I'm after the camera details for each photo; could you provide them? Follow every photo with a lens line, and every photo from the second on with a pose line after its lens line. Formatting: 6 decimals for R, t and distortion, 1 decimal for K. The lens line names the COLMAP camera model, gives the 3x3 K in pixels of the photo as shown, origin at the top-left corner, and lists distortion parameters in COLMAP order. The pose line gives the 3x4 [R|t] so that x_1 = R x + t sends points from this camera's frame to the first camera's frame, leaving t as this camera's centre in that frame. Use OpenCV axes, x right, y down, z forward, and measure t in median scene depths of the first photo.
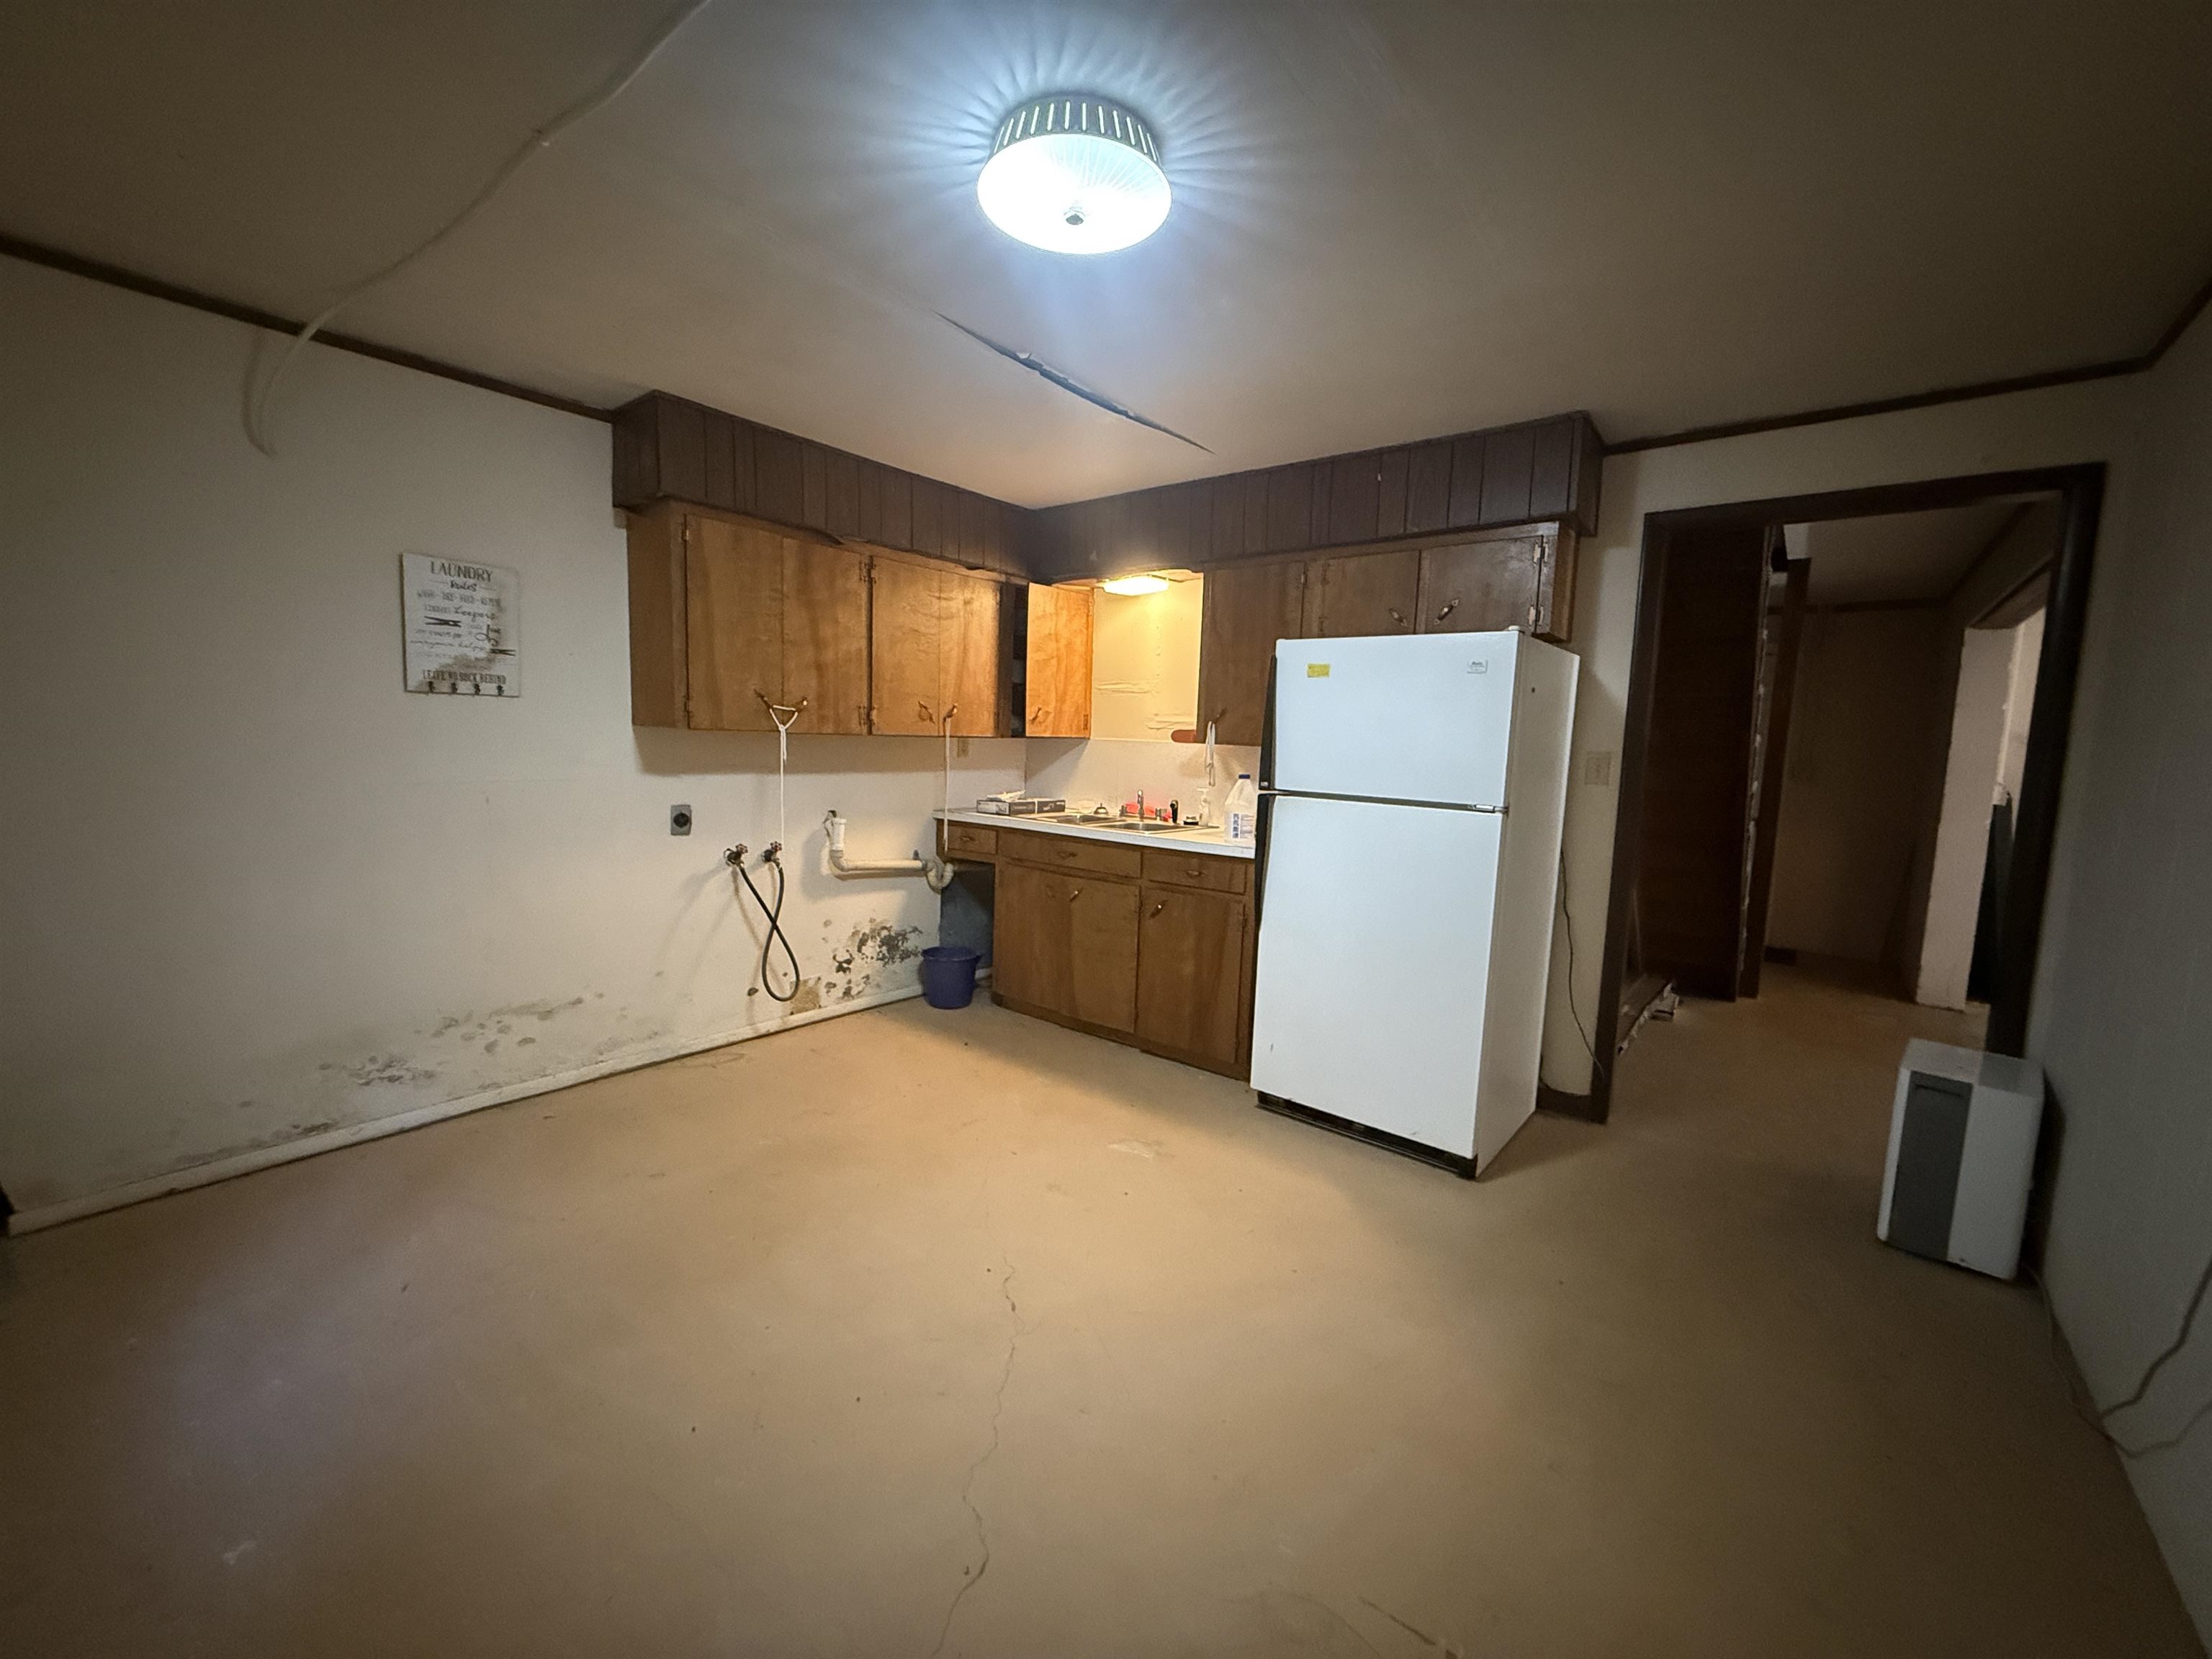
lens RADIAL K [[880.2, 0, 1102.9], [0, 880.2, 830.4], [0, 0, 1]] dist [0.000442, -0.000435]
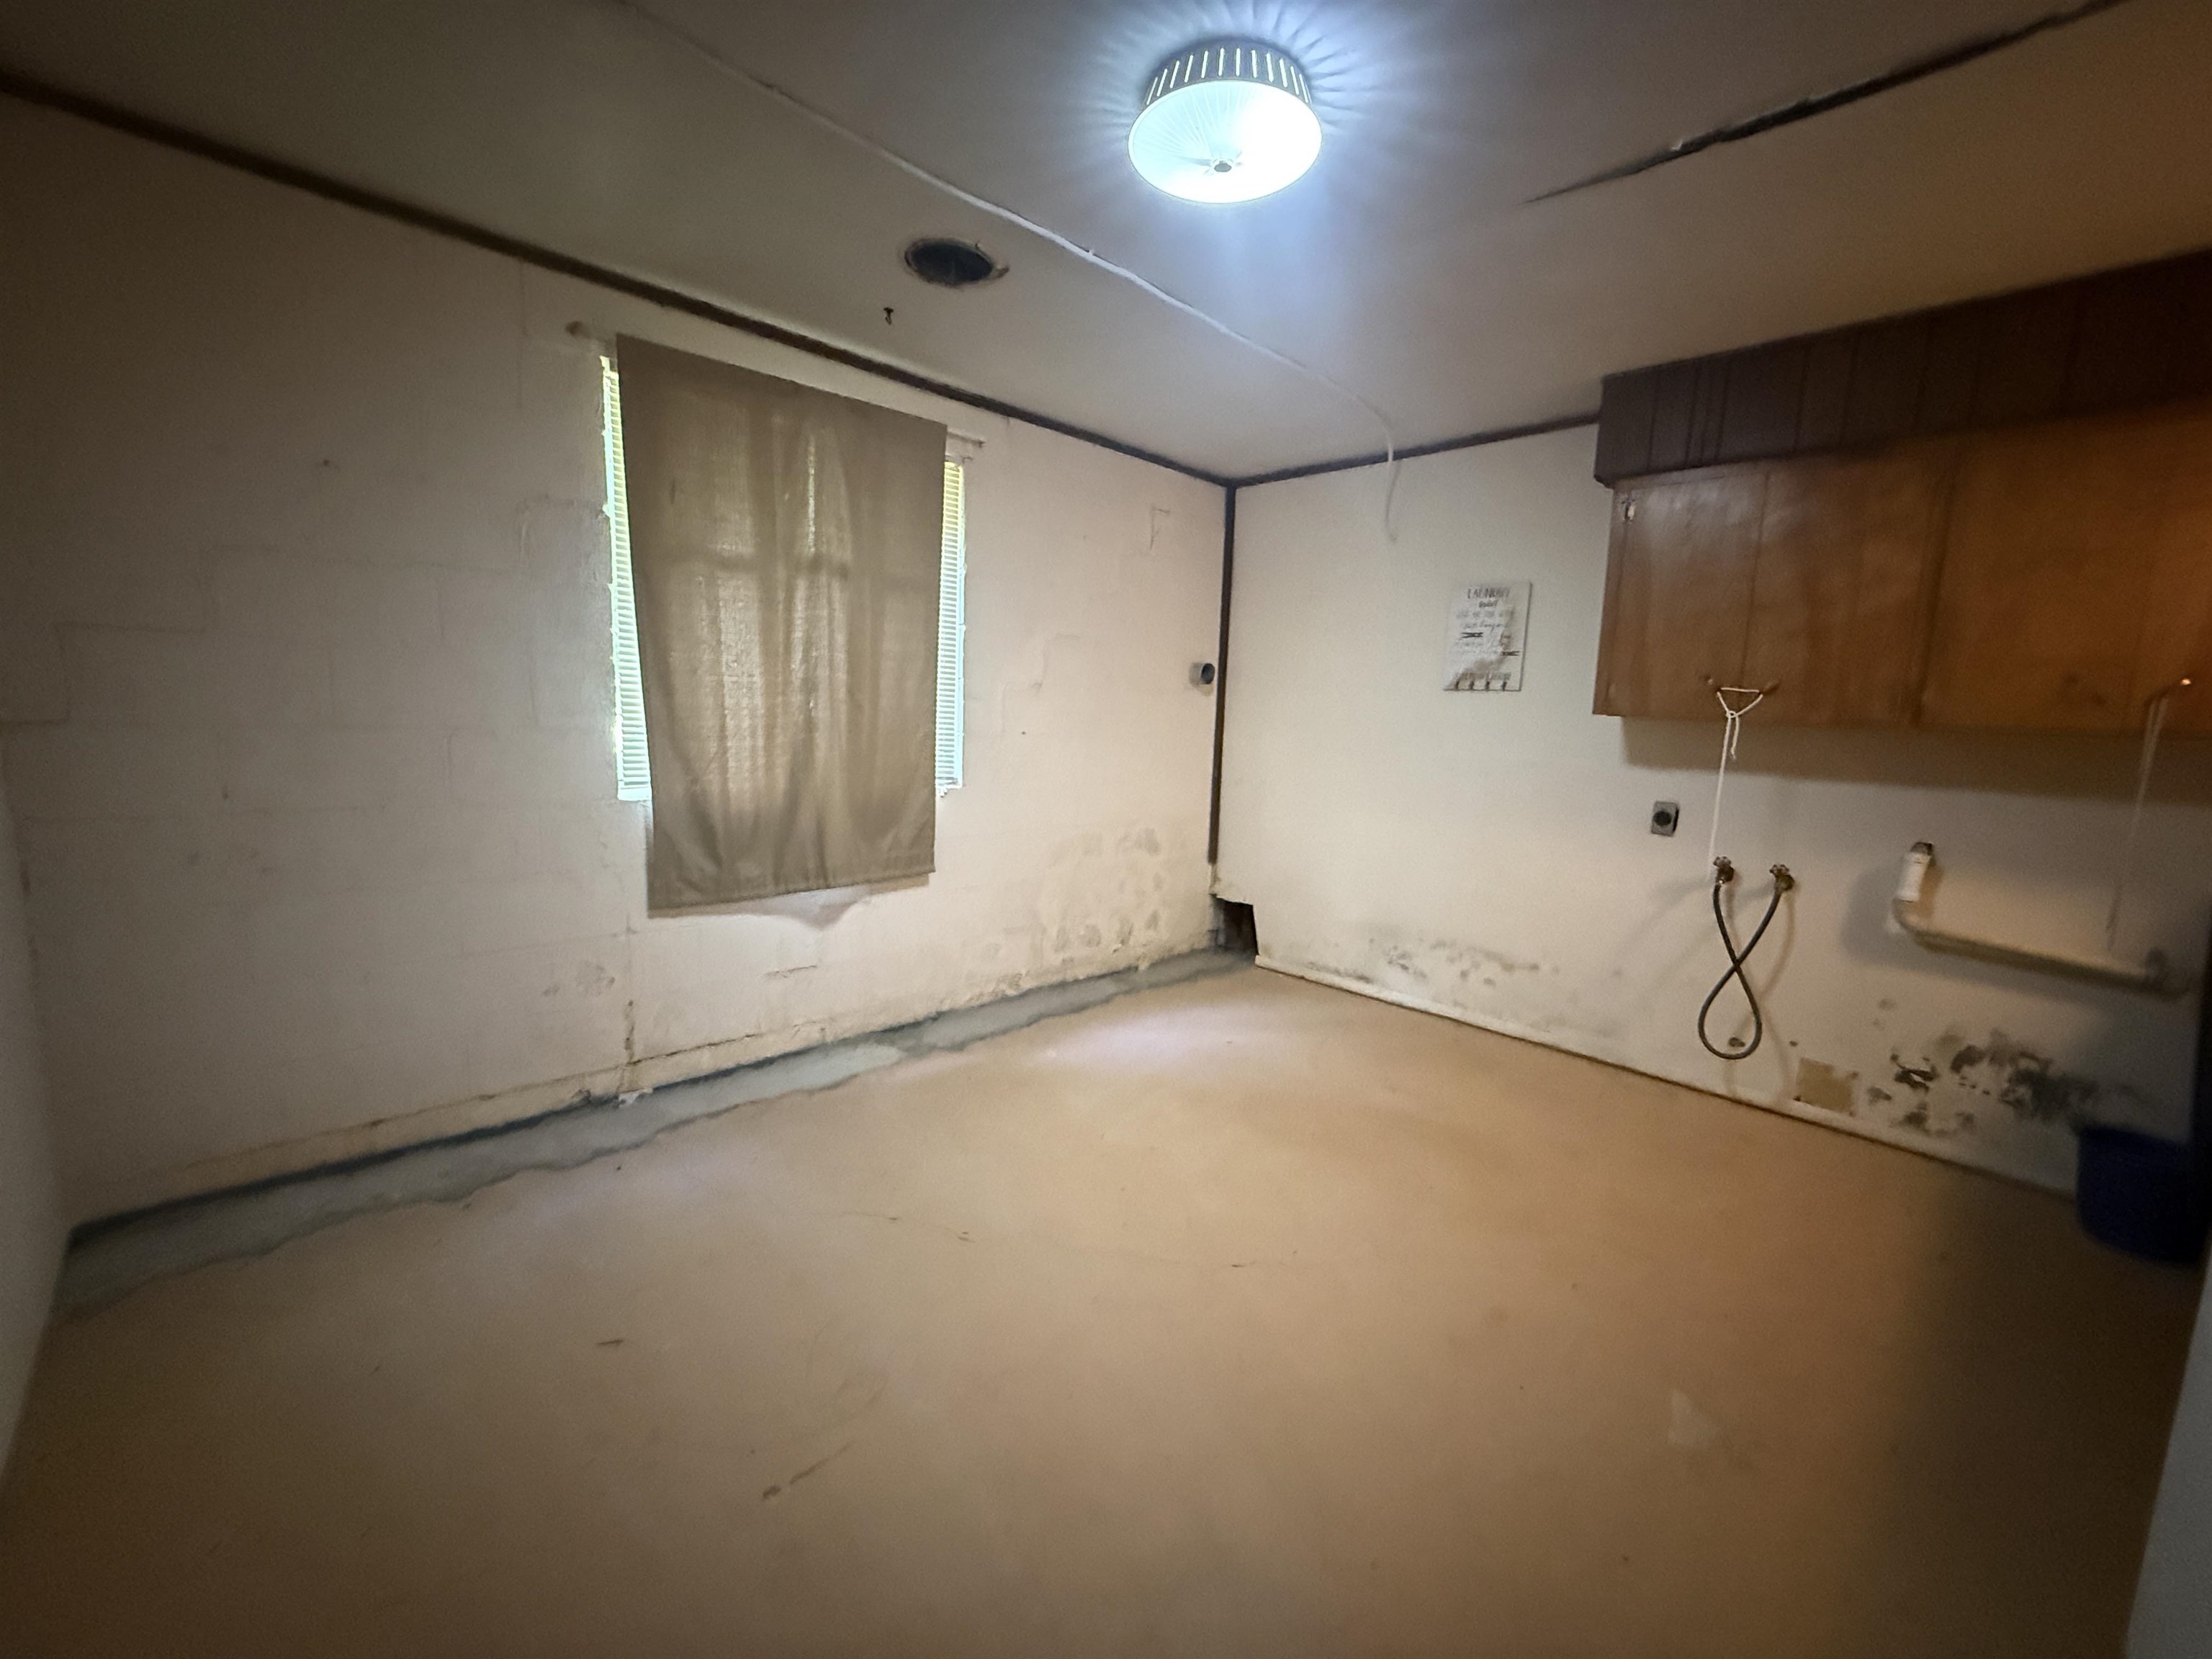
lens RADIAL K [[880.2, 0, 1104.7], [0, 880.2, 828.8], [0, 0, 1]] dist [0.000442, -0.000435]
pose [[-0.115464, 0.097983, -0.988467, 0.590719], [-0.150033, 0.981986, 0.114866, -0.022991], [0.981916, 0.161566, -0.098683, 0.610297]]
